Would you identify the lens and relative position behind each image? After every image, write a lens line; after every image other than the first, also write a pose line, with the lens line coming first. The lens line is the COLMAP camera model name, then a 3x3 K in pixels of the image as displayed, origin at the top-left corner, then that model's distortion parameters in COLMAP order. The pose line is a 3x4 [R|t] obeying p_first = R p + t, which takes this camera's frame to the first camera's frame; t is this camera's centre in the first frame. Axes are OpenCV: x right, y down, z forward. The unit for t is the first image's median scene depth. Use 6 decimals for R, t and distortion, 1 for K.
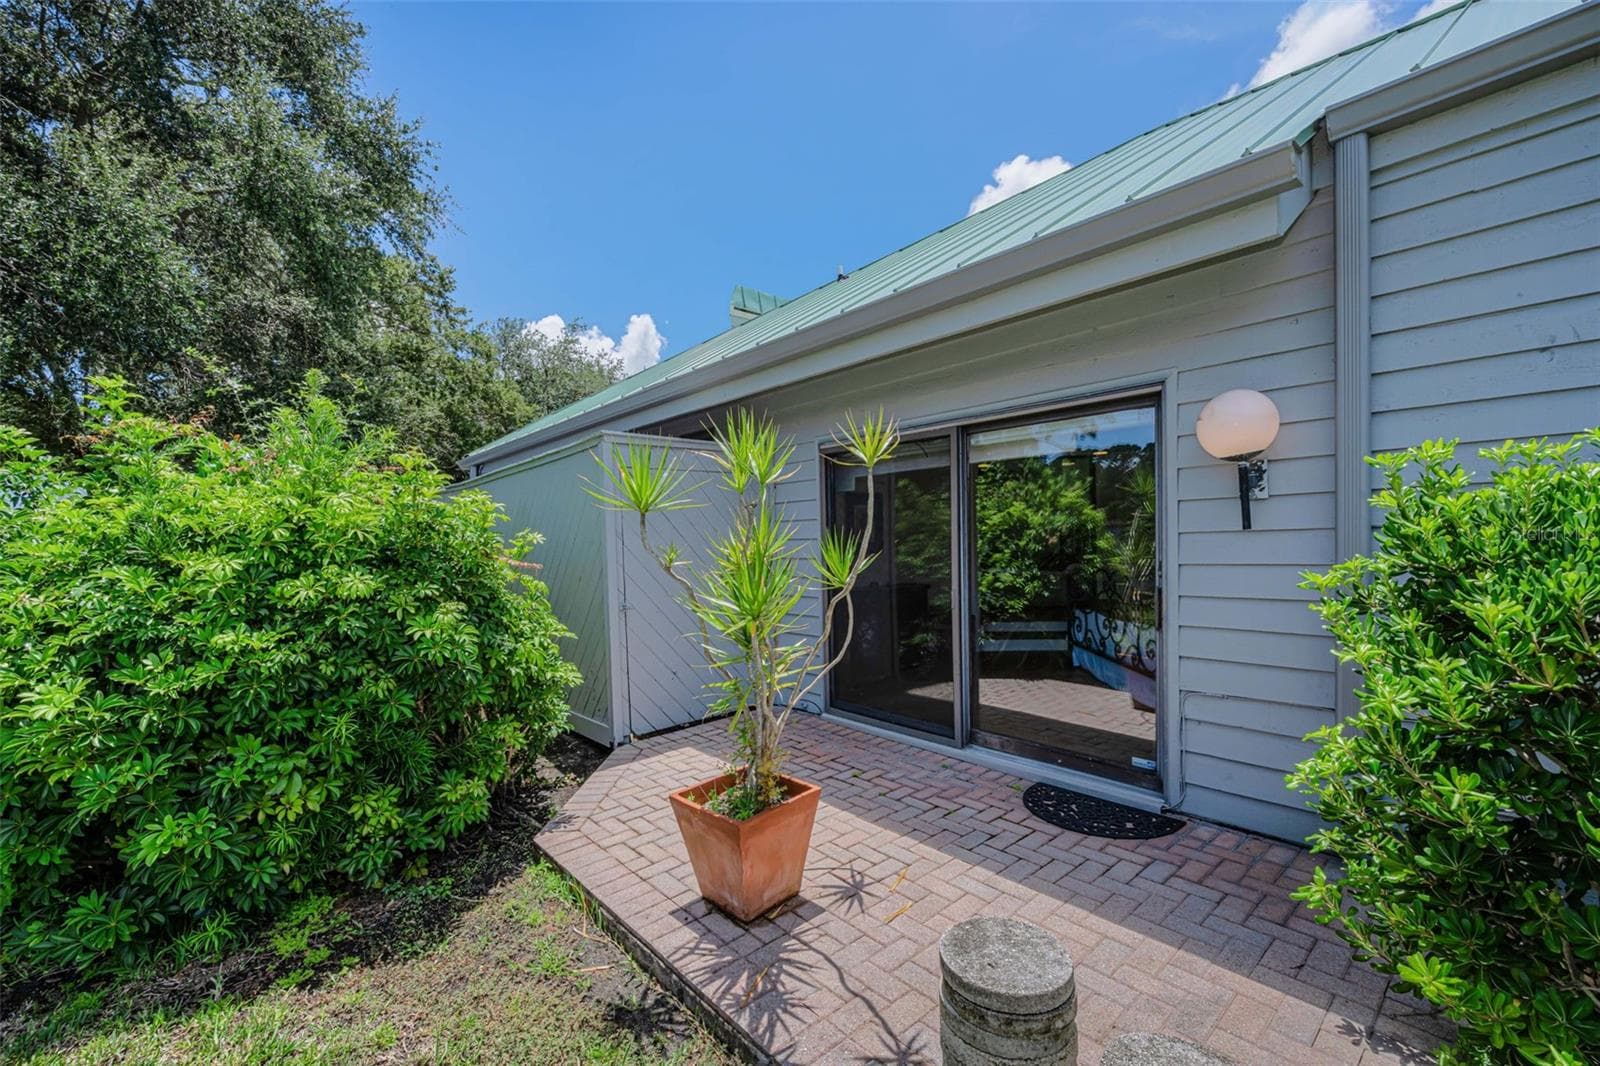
lens RADIAL K [[690.9, 0, 800.0], [0, 690.9, 533.0], [0, 0, 1]] dist [0.000790, 0.000090]
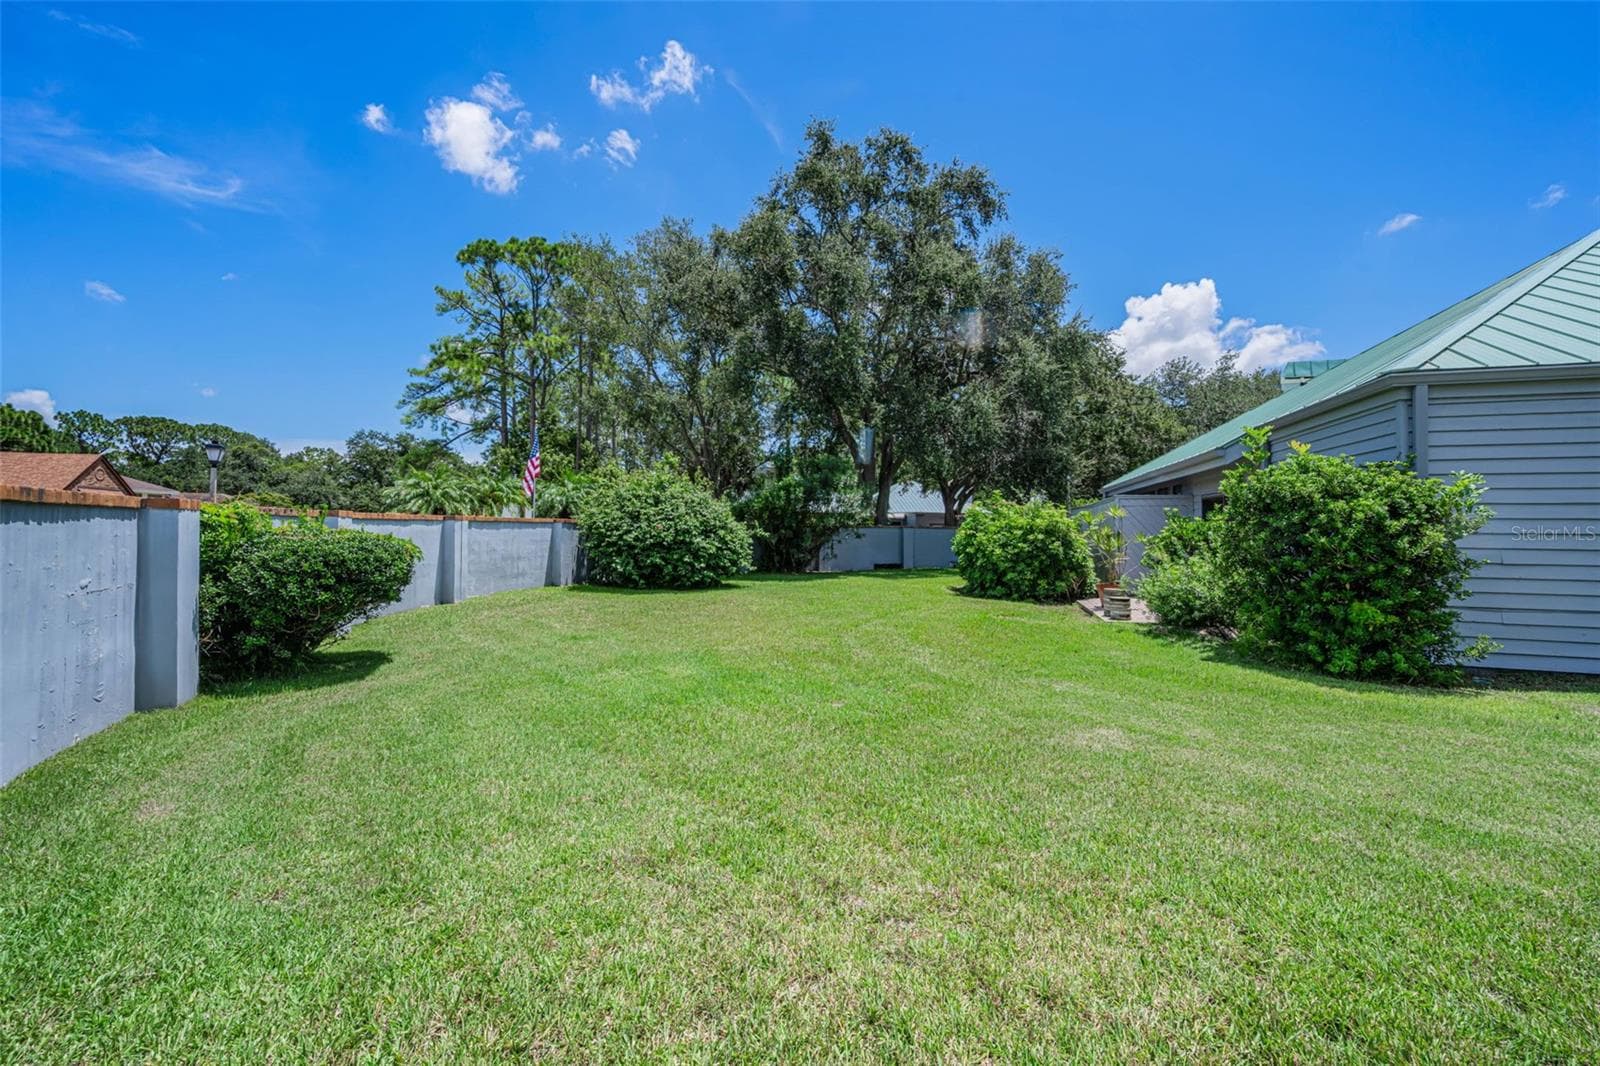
lens RADIAL K [[626.1, 0, 800.0], [0, 626.1, 533.0], [0, 0, 1]] dist [0.000922, -0.000069]
pose [[0.552670, 0.041188, -0.832382, 2.172223], [-0.021088, 0.999149, 0.035438, -0.079319], [0.833133, -0.002032, 0.553068, -2.966224]]
